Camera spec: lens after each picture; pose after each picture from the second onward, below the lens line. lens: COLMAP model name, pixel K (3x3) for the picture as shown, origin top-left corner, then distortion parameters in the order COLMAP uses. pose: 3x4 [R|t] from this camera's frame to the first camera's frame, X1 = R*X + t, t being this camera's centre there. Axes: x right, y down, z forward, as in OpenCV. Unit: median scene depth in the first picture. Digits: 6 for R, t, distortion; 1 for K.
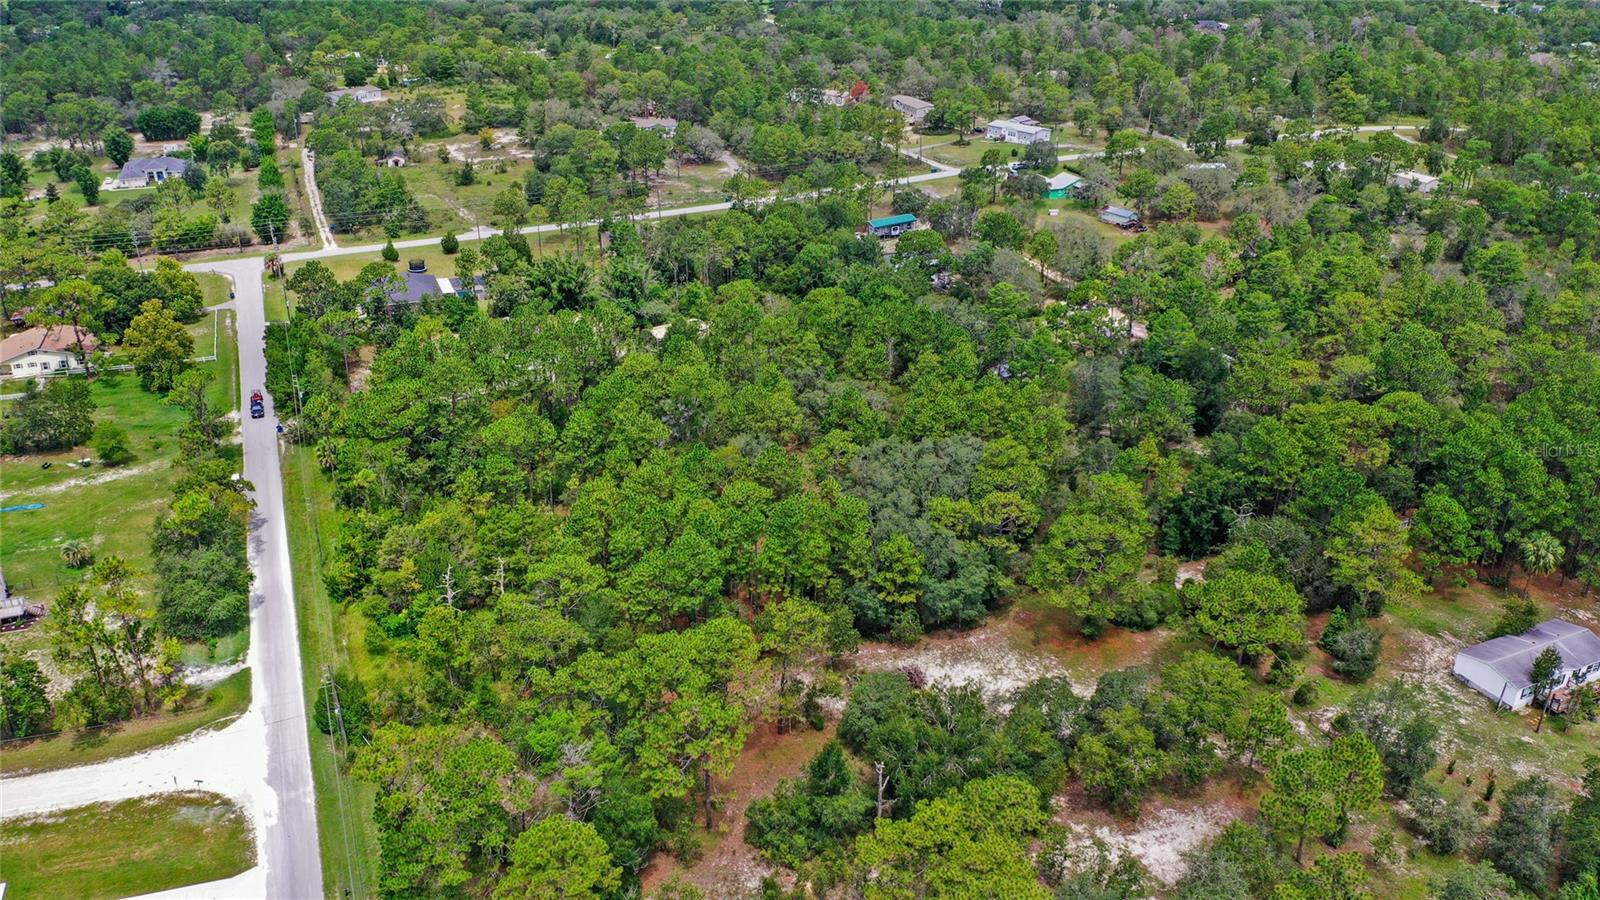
lens RADIAL K [[1249.1, 0, 796.0], [0, 1249.1, 450.6], [0, 0, 1]] dist [-0.016038, 0.003389]
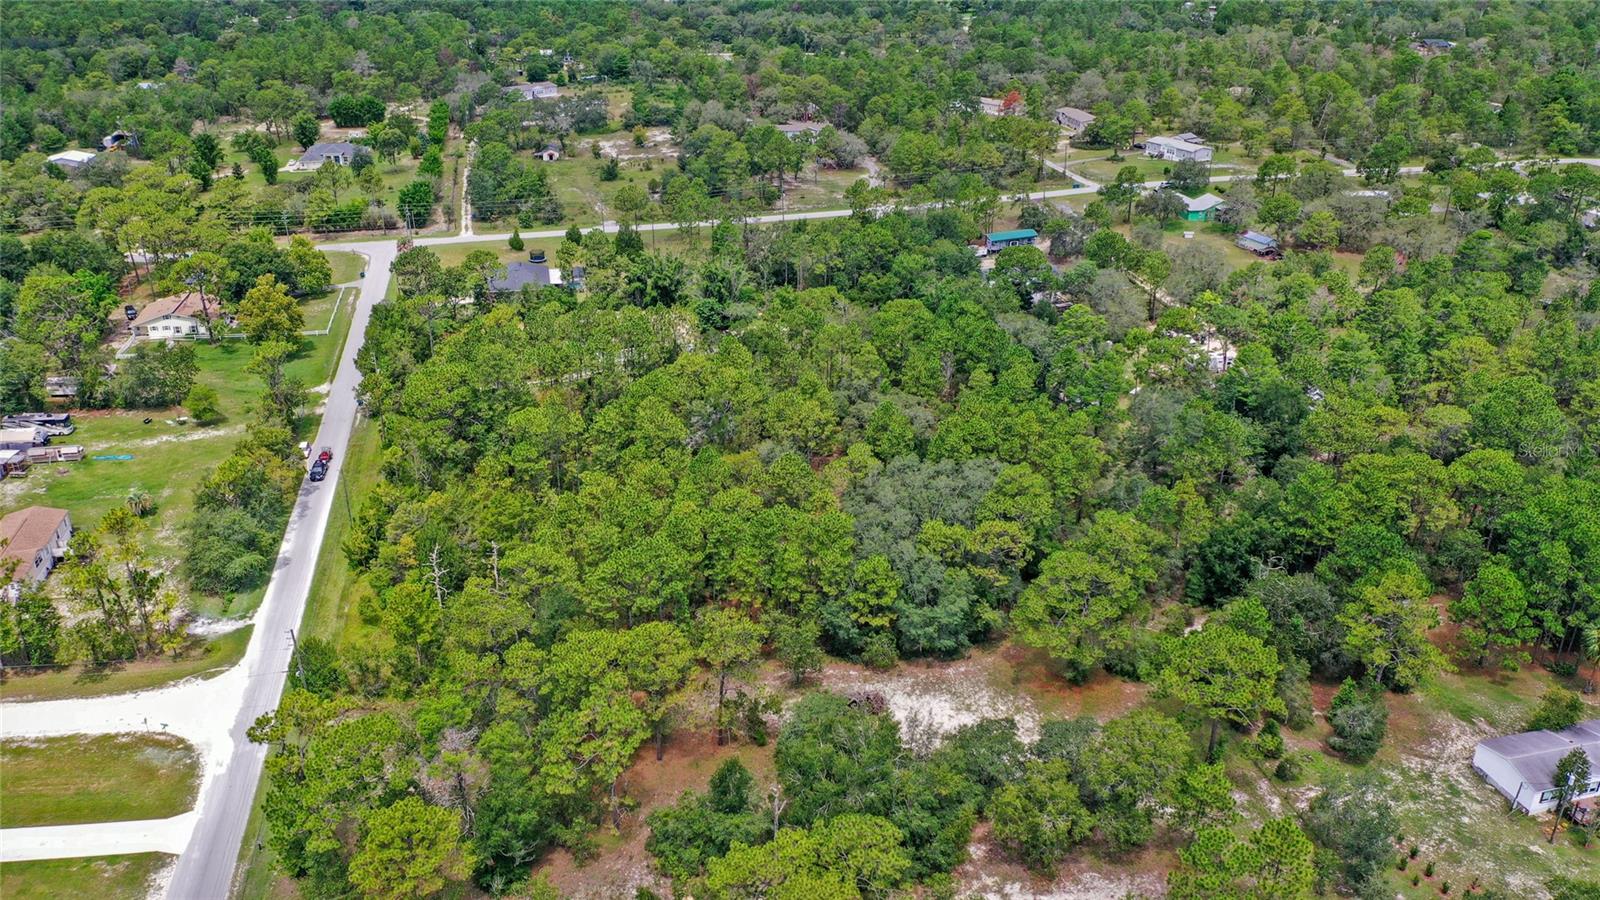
lens RADIAL K [[1249.1, 0, 796.0], [0, 1249.1, 450.6], [0, 0, 1]] dist [-0.016038, 0.003389]
pose [[0.982965, 0.077369, -0.166714, 0.136995], [-0.078216, 0.996935, 0.001486, -0.008022], [0.166318, 0.011579, 0.986004, 0.023889]]
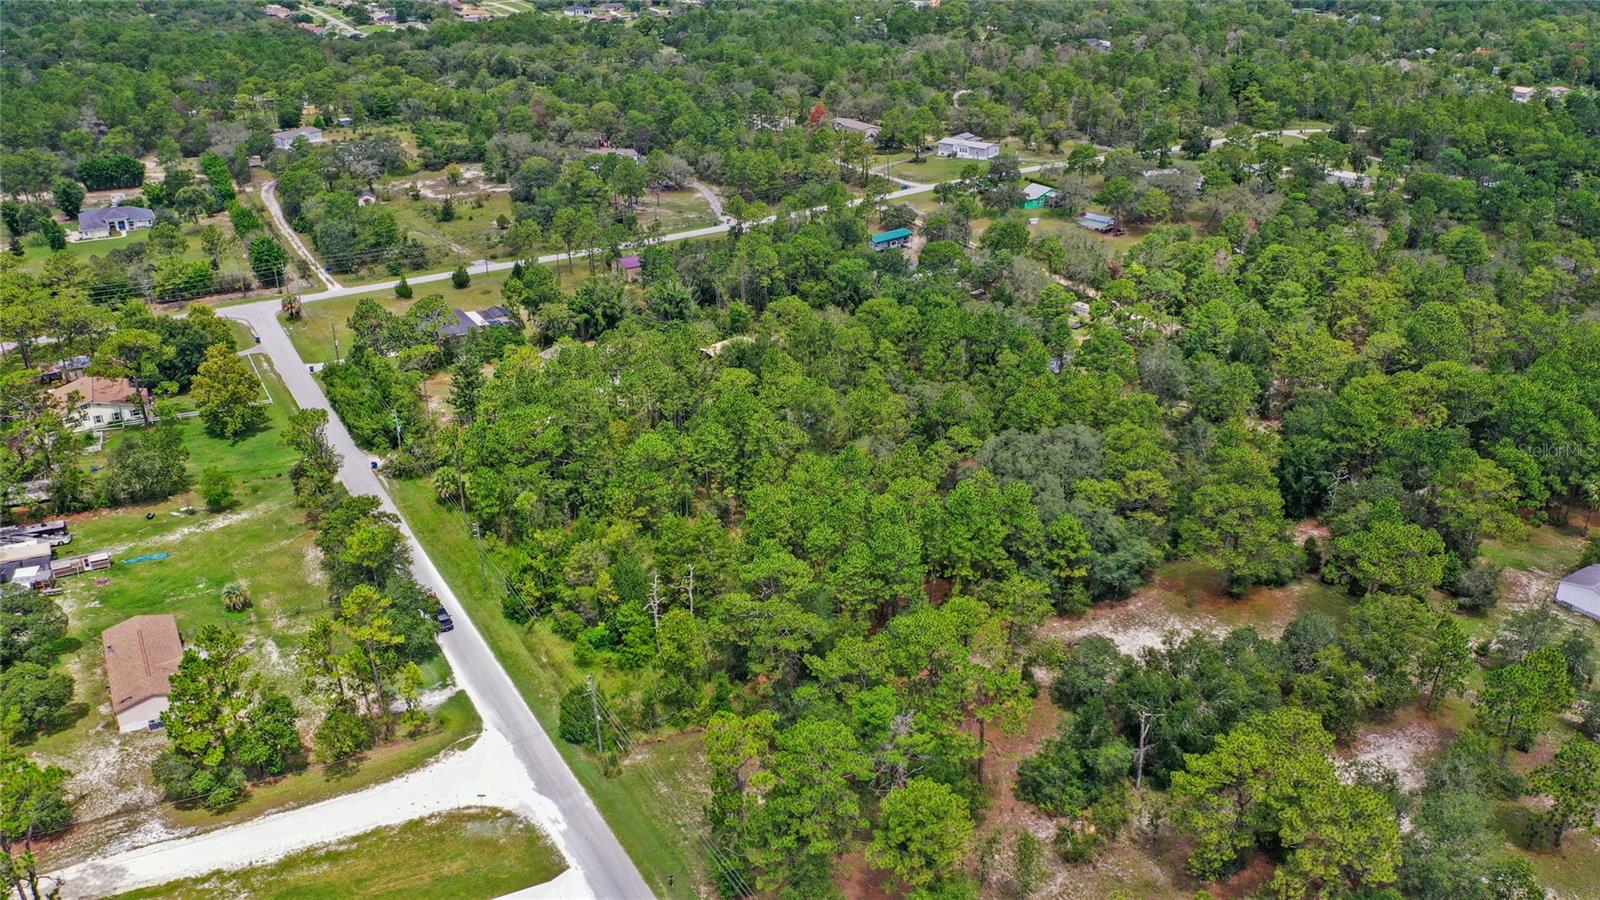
lens RADIAL K [[1249.1, 0, 796.0], [0, 1249.1, 450.6], [0, 0, 1]] dist [-0.016038, 0.003389]
pose [[0.991080, -0.065288, 0.116183, -0.210989], [0.067733, 0.997555, -0.017214, 0.011976], [-0.114775, 0.024930, 0.993079, -0.034098]]
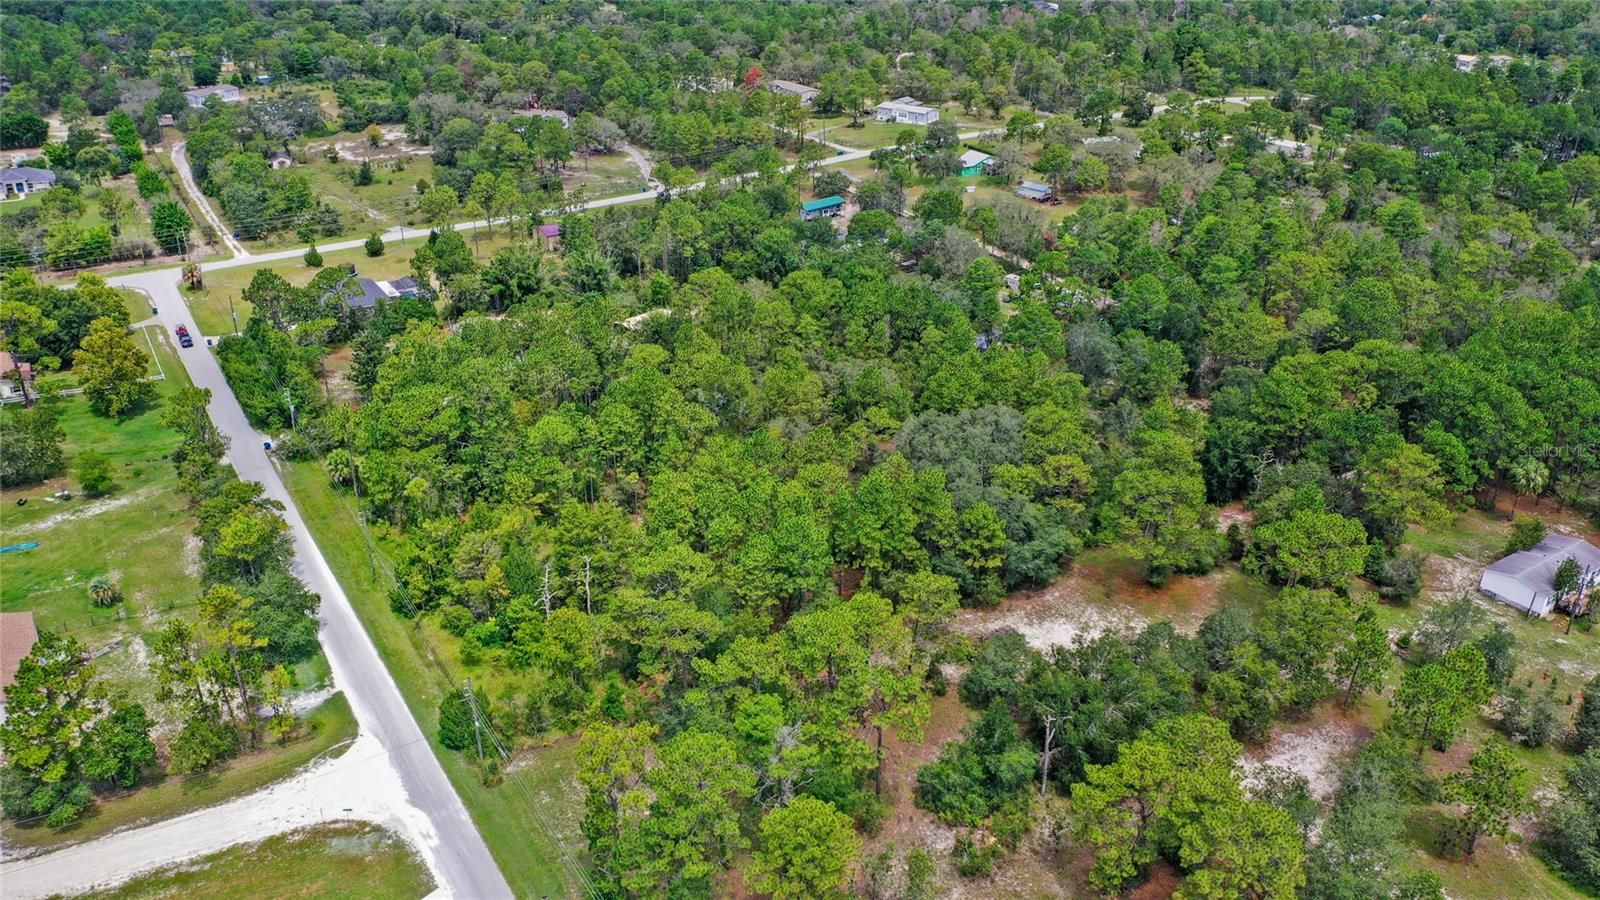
lens RADIAL K [[1249.1, 0, 796.0], [0, 1249.1, 450.6], [0, 0, 1]] dist [-0.016038, 0.003389]
pose [[0.986499, -0.069166, 0.148442, -0.170807], [0.067716, 0.997595, 0.014805, -0.000800], [-0.149109, -0.004553, 0.988810, 0.000420]]
